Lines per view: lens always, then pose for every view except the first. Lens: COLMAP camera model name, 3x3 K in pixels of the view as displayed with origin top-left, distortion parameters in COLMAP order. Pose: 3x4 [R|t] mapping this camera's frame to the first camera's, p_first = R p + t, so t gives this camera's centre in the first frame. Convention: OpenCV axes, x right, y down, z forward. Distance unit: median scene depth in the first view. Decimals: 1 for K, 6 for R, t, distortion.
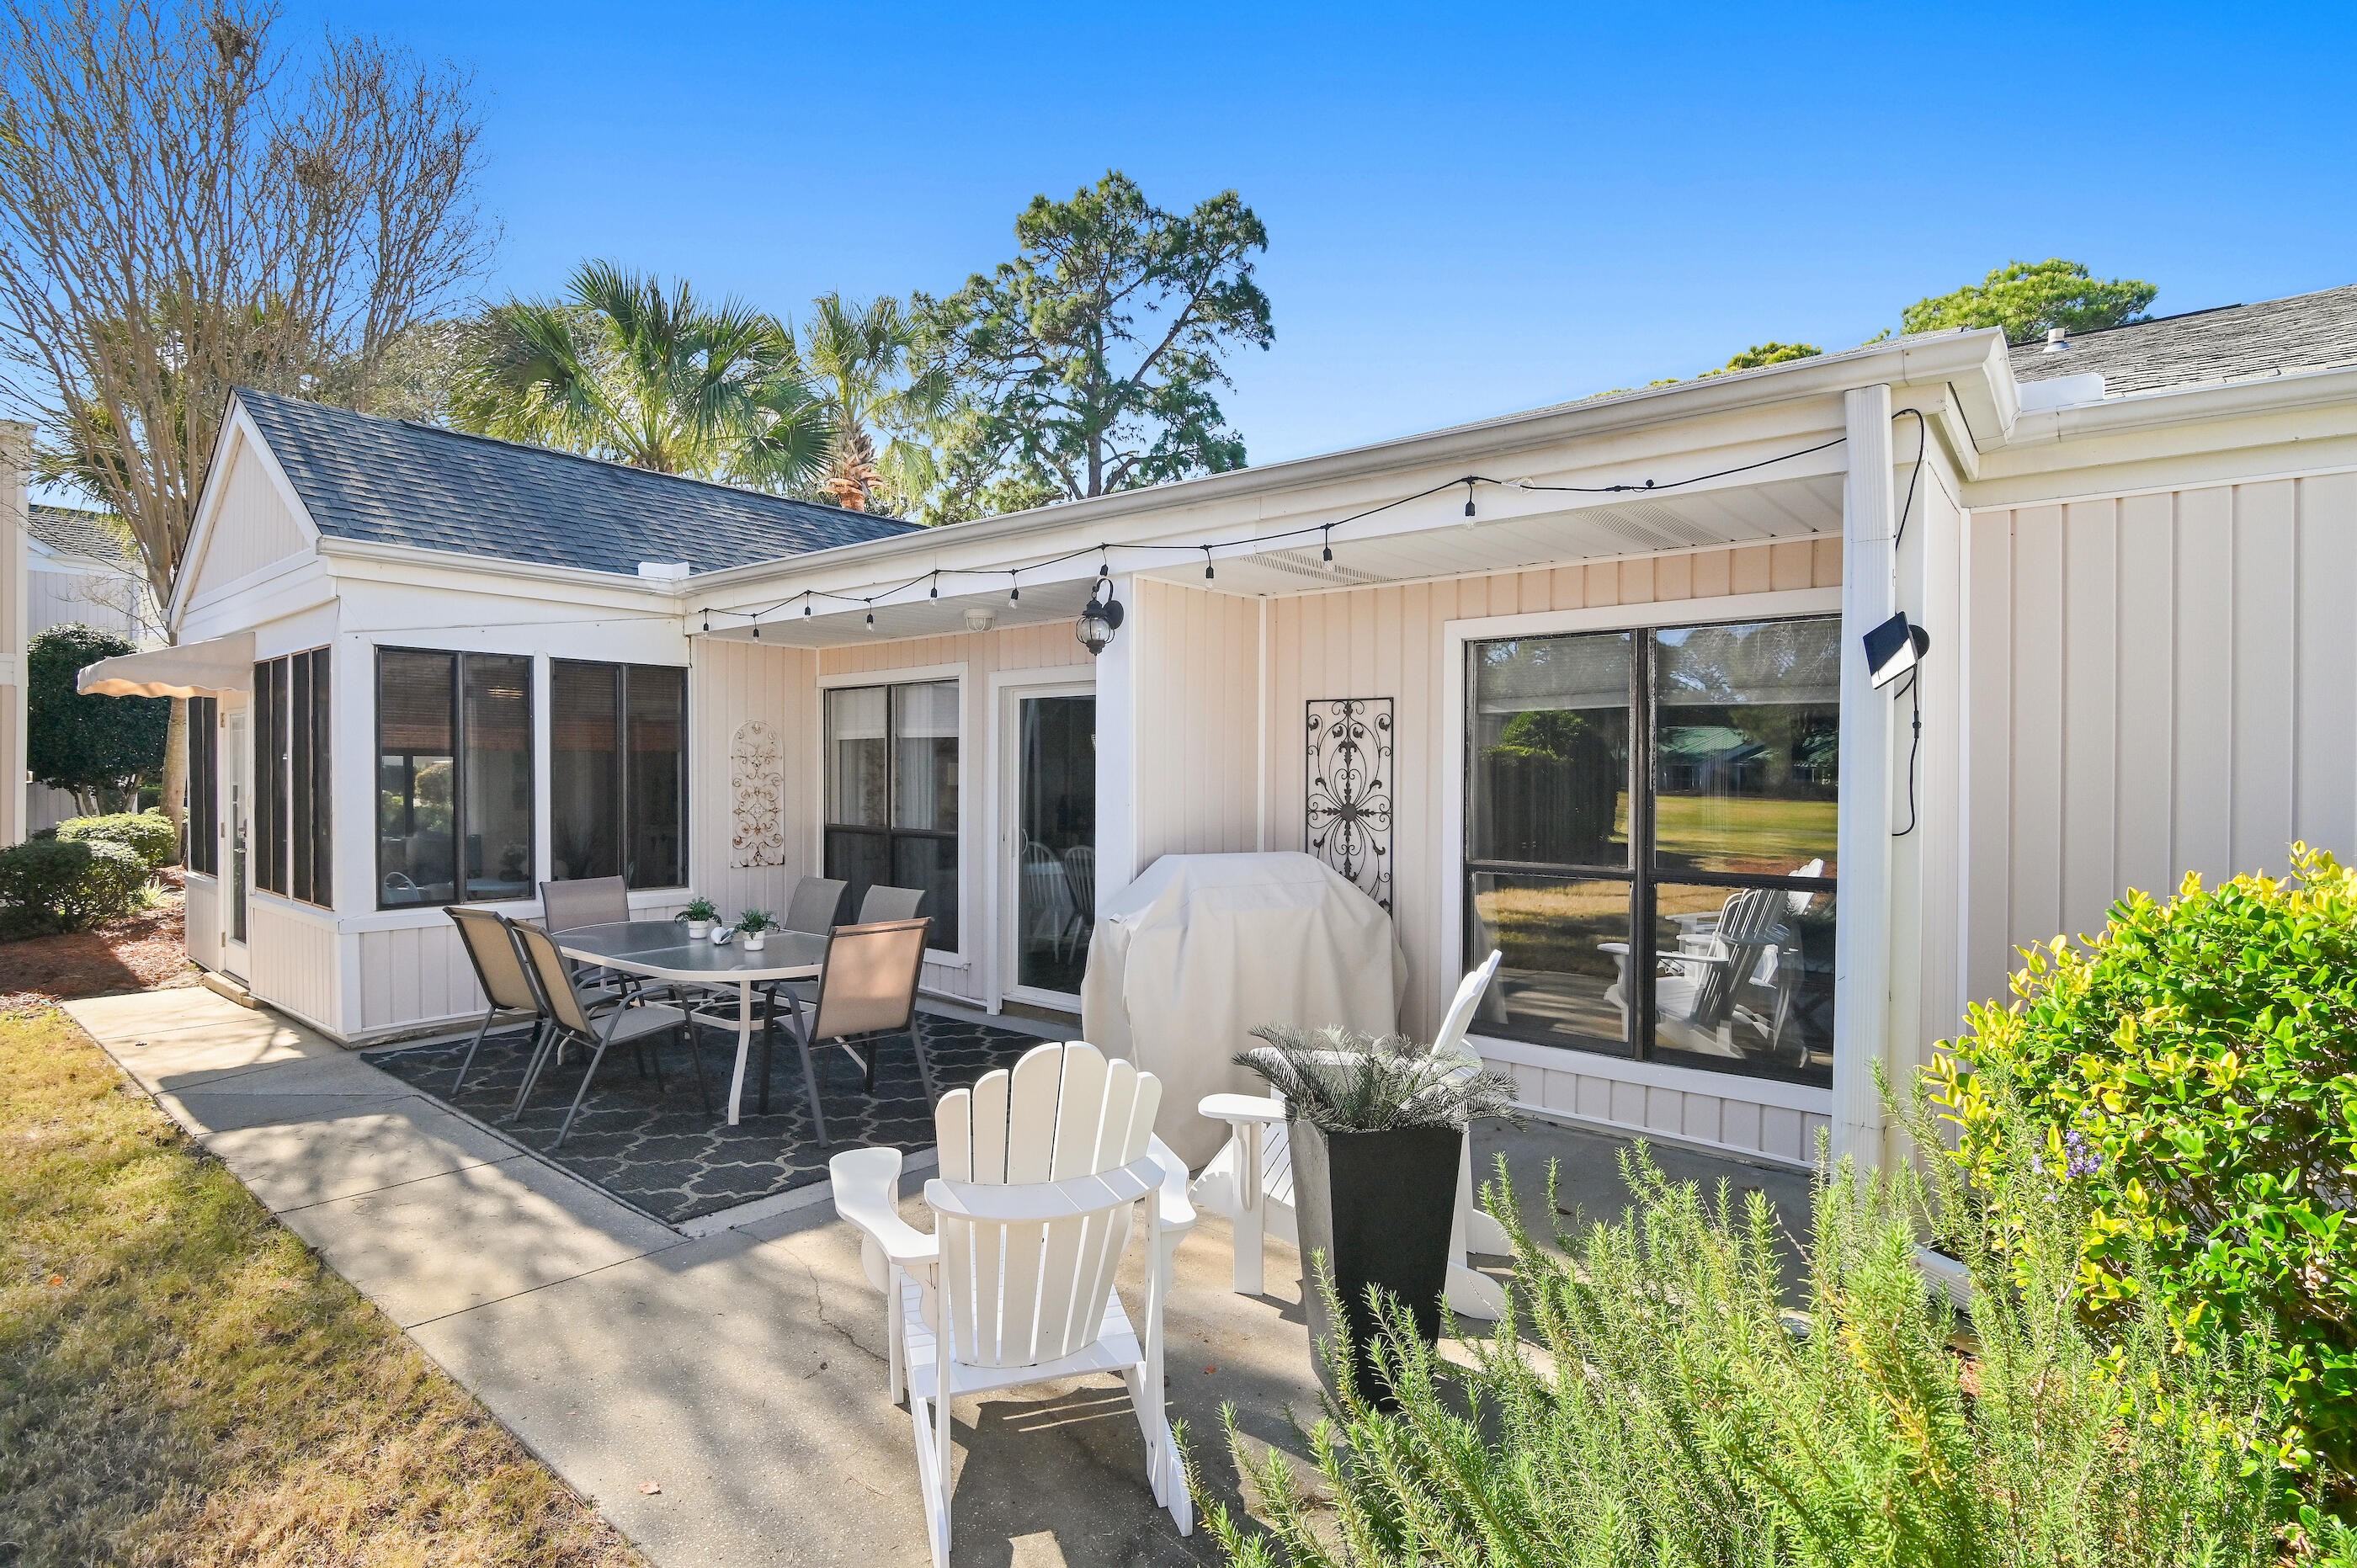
lens RADIAL K [[1158.4, 0, 1181.4], [0, 1158.4, 772.6], [0, 0, 1]] dist [-0.011455, -0.000612]
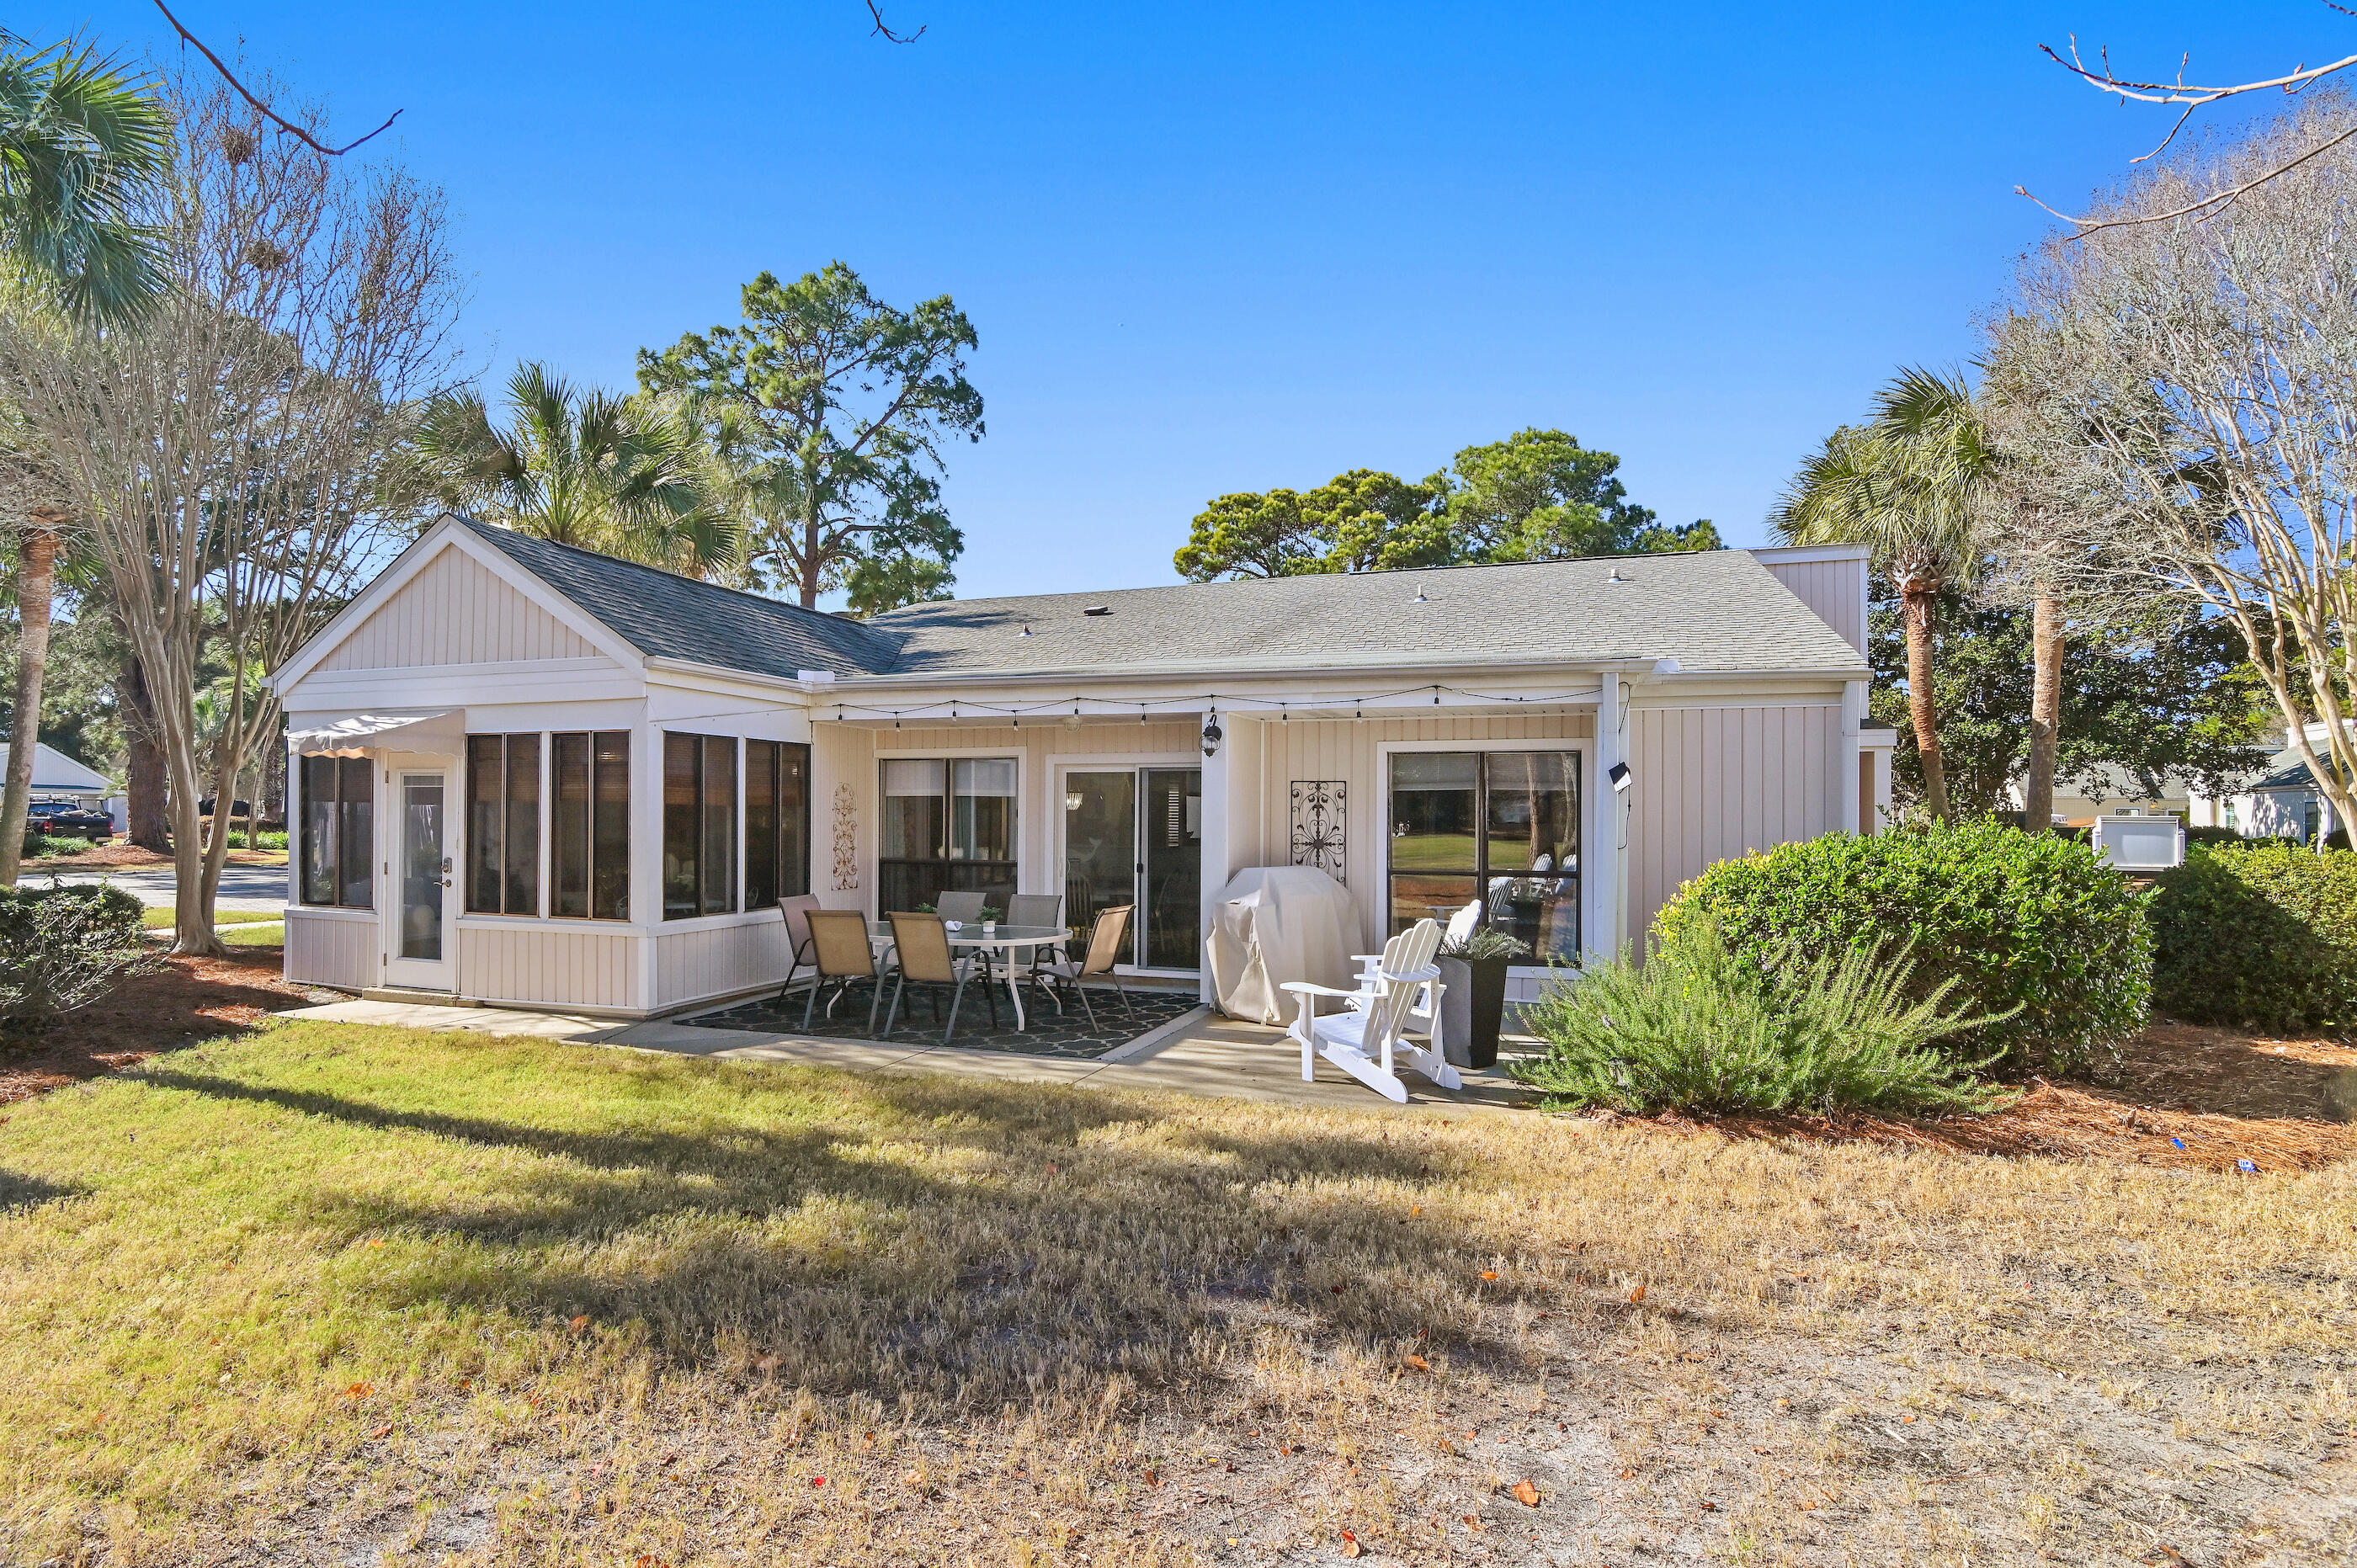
lens RADIAL K [[1165.5, 0, 1178.5], [0, 1165.5, 784.0], [0, 0, 1]] dist [0.000718, 0.000232]
pose [[0.937508, 0.010456, 0.347806, -0.290661], [-0.001276, 0.999645, -0.026613, -0.004418], [-0.347961, 0.024506, 0.937189, -0.262068]]
